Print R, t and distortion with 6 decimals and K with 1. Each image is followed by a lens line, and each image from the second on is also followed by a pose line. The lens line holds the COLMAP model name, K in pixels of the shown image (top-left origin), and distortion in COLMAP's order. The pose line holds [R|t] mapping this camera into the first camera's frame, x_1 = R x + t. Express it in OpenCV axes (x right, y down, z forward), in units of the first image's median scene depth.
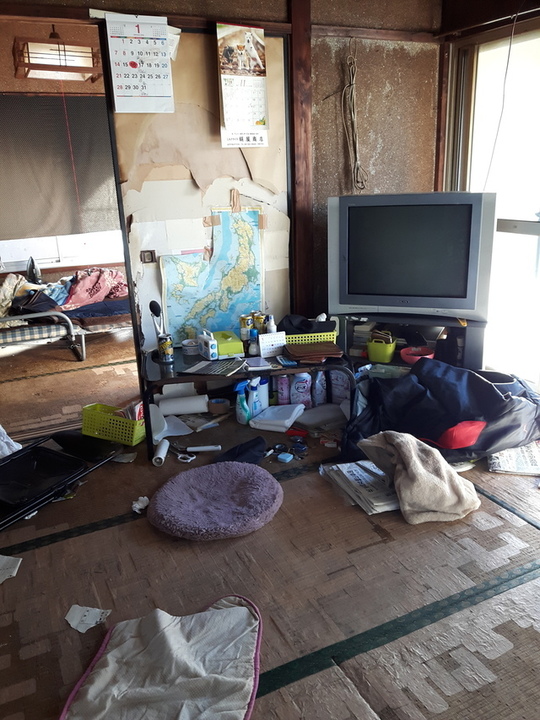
lens RADIAL K [[591.0, 0, 270.0], [0, 591.0, 360.0], [0, 0, 1]] dist [0.048922, -0.013172]
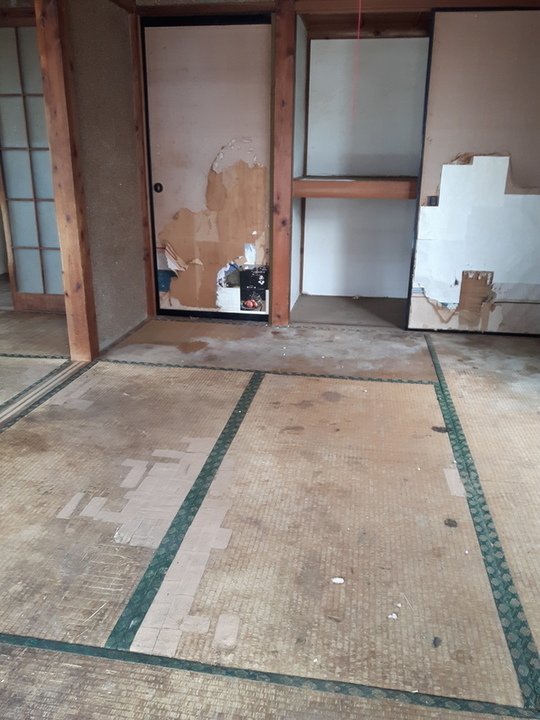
lens RADIAL K [[603.9, 0, 263.5], [0, 603.9, 350.1], [0, 0, 1]] dist [0.051207, -0.004948]
pose [[-0.584901, 0.270087, -0.764816, 0.243175], [-0.236184, 0.845358, 0.479153, -0.775637], [0.775956, 0.460894, -0.430661, 2.675968]]
